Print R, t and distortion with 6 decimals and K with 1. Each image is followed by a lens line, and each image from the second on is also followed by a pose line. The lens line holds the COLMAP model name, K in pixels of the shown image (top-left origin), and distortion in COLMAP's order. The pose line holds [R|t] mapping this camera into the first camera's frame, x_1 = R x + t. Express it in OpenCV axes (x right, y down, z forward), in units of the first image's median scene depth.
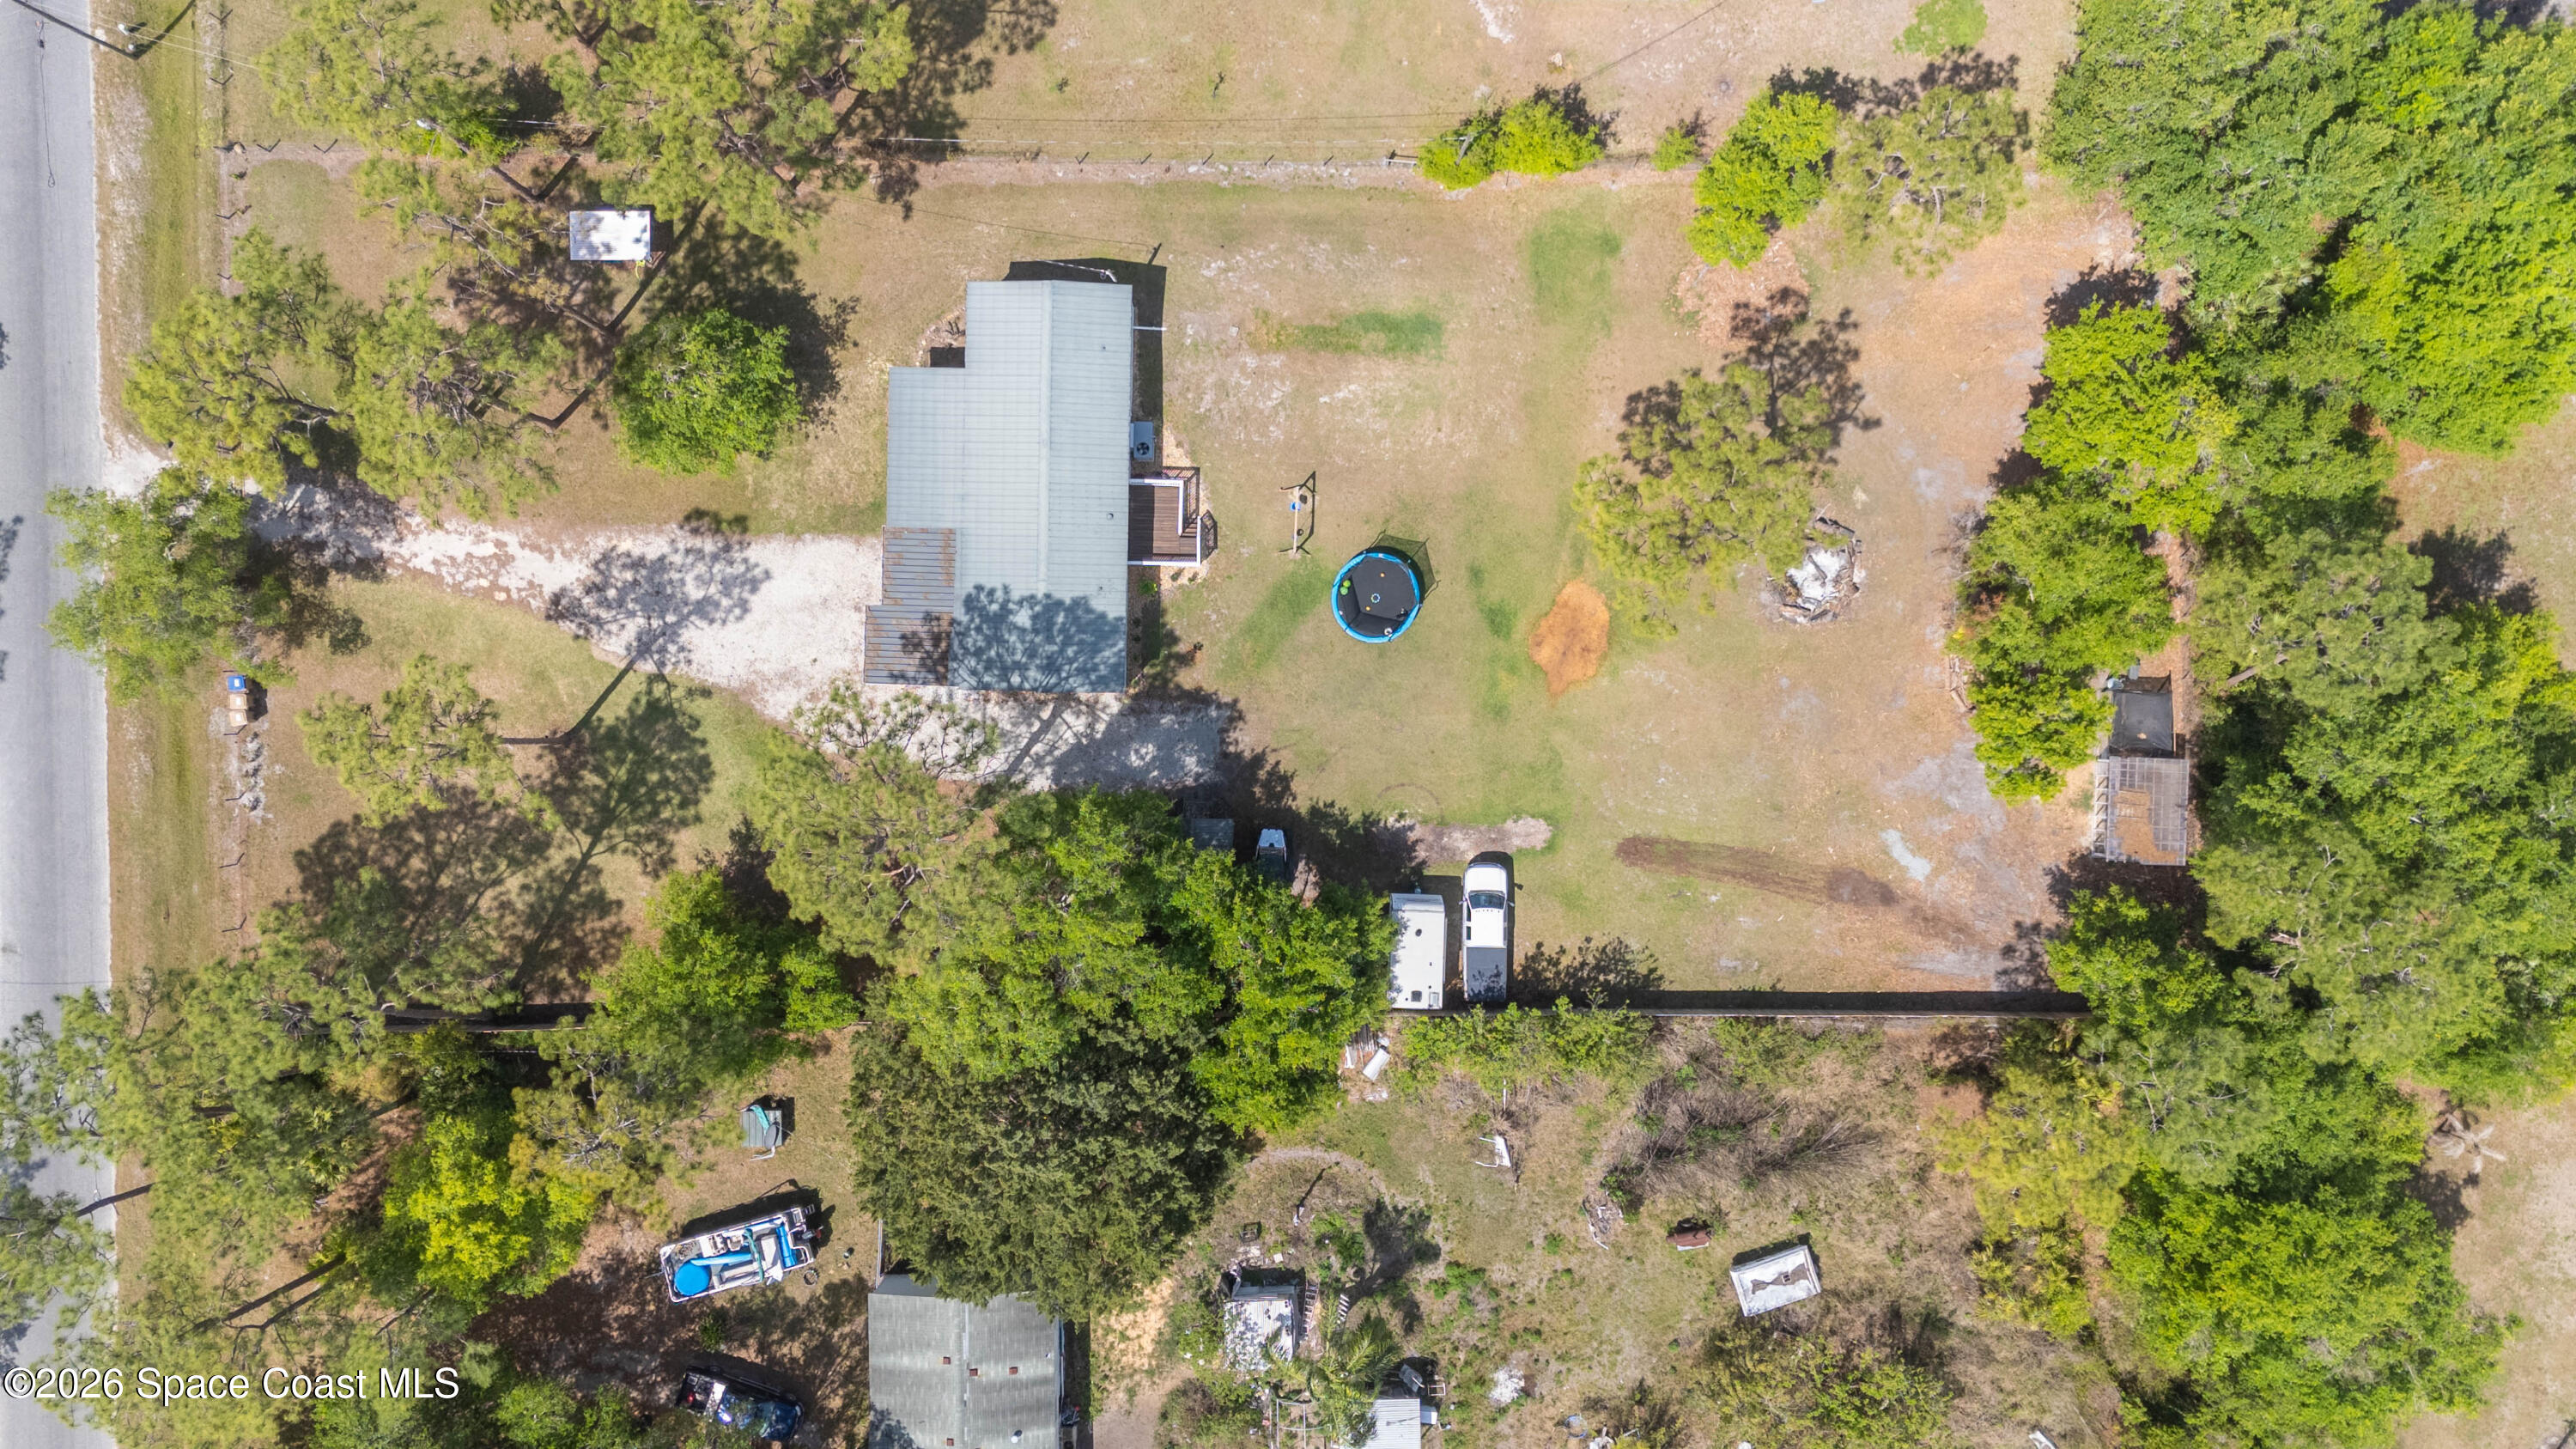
lens RADIAL K [[1895.8, 0, 1284.6], [0, 1895.8, 716.3], [0, 0, 1]] dist [0.057788, -0.050175]
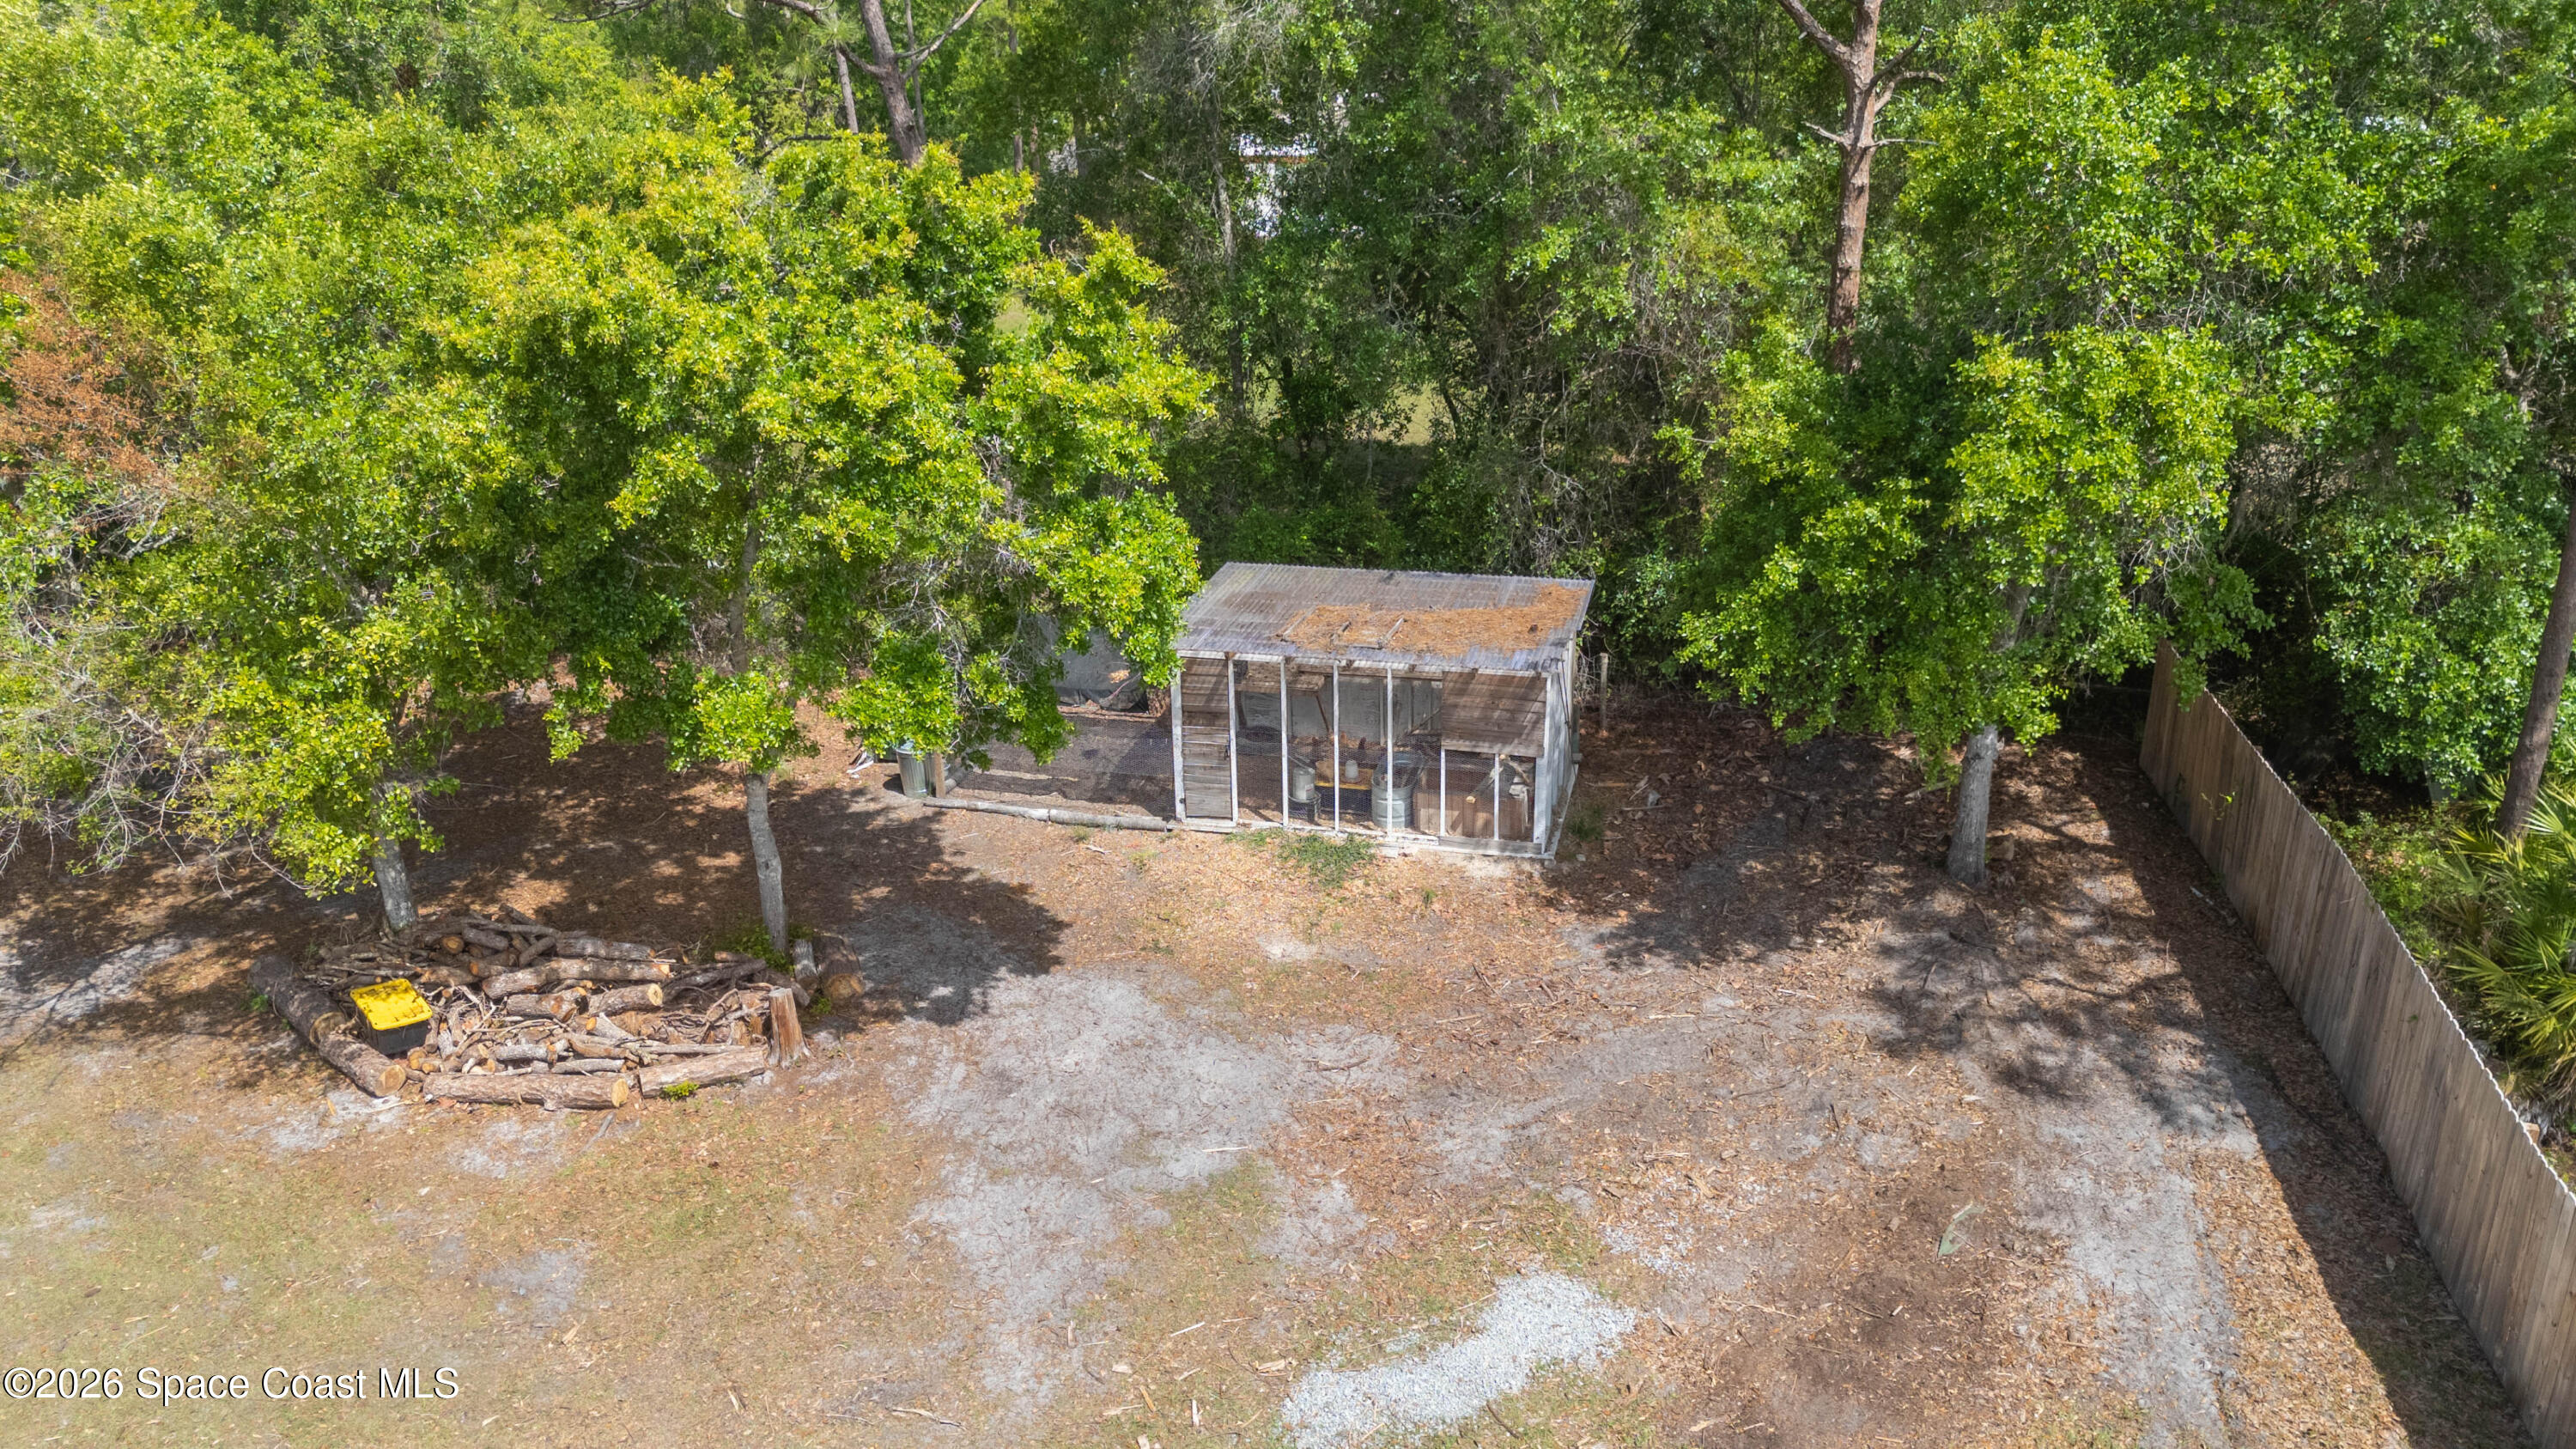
lens RADIAL K [[1895.8, 0, 1274.9], [0, 1895.8, 720.2], [0, 0, 1]] dist [0.057788, -0.050175]
pose [[0.206488, -0.332209, 0.920326, 0.196615], [0.976039, 0.003959, -0.217559, 0.088429], [0.068632, 0.943197, 0.325066, 0.889103]]
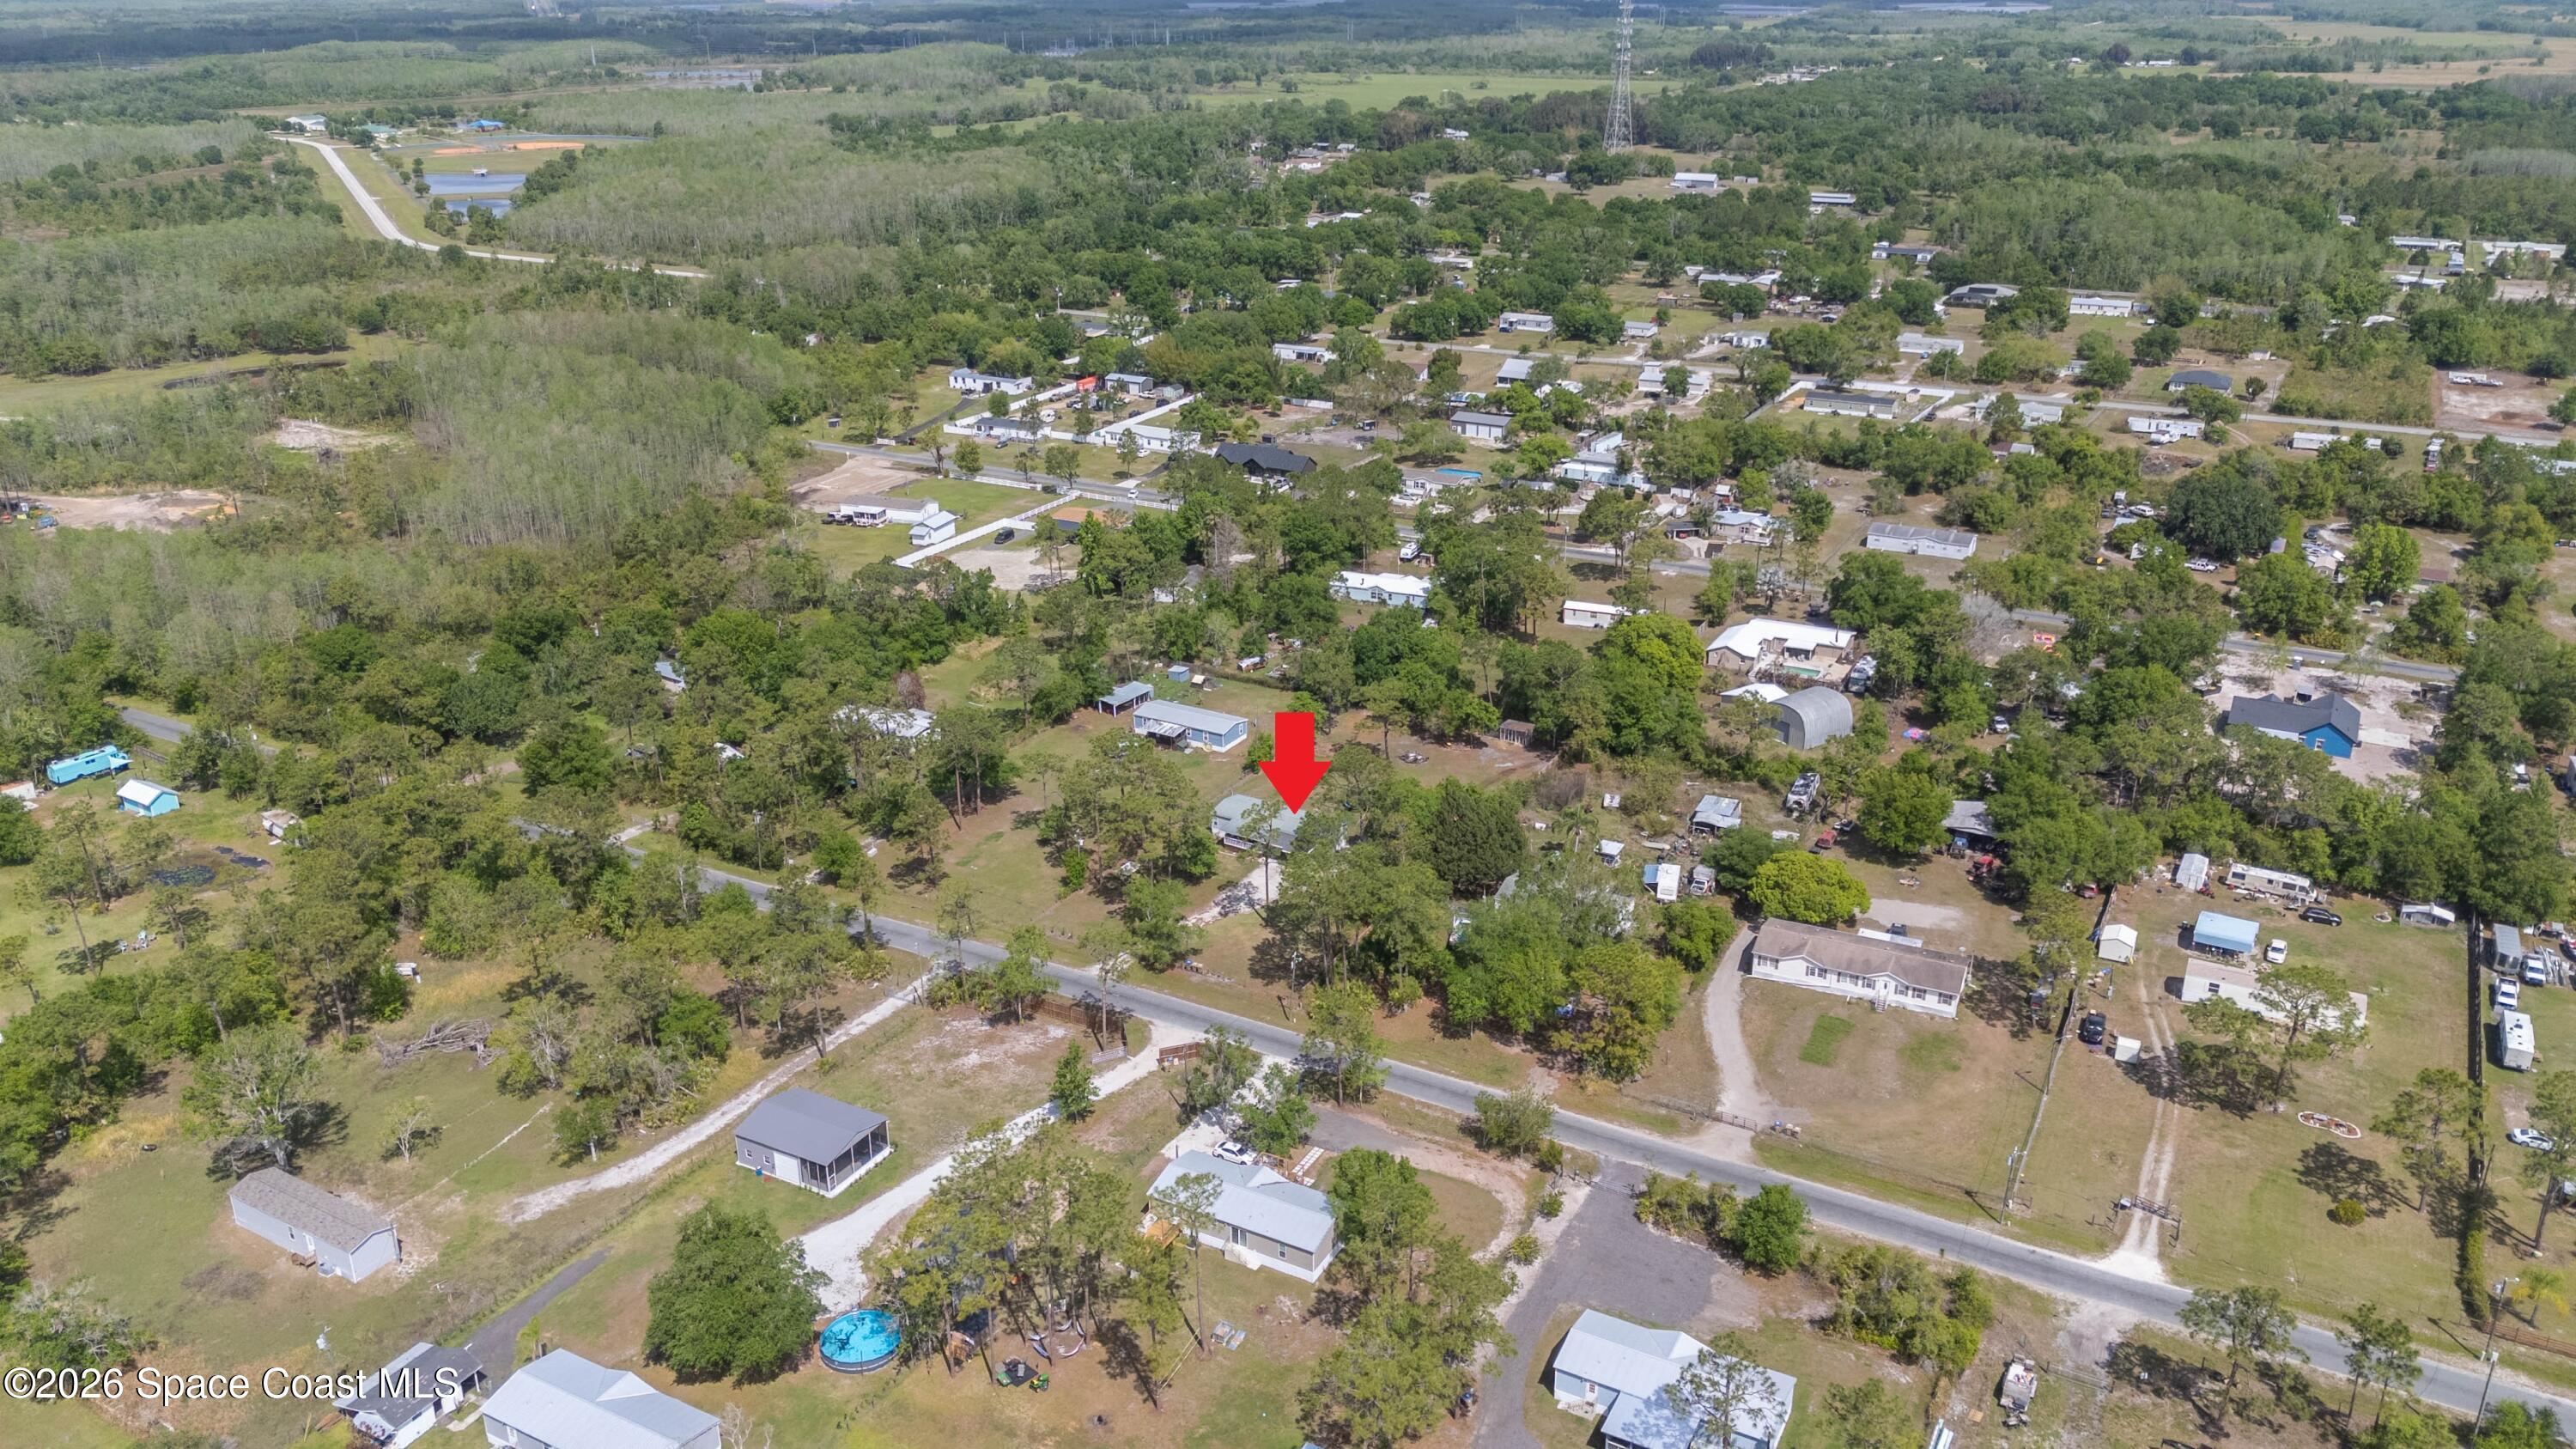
lens RADIAL K [[1895.8, 0, 1265.8], [0, 1895.8, 710.5], [0, 0, 1]] dist [0.057788, -0.050175]
pose [[0.514812, -0.302702, 0.802085, -2.508533], [0.855205, 0.115918, -0.505160, 1.374164], [0.059937, 0.946010, 0.318549, -0.175262]]
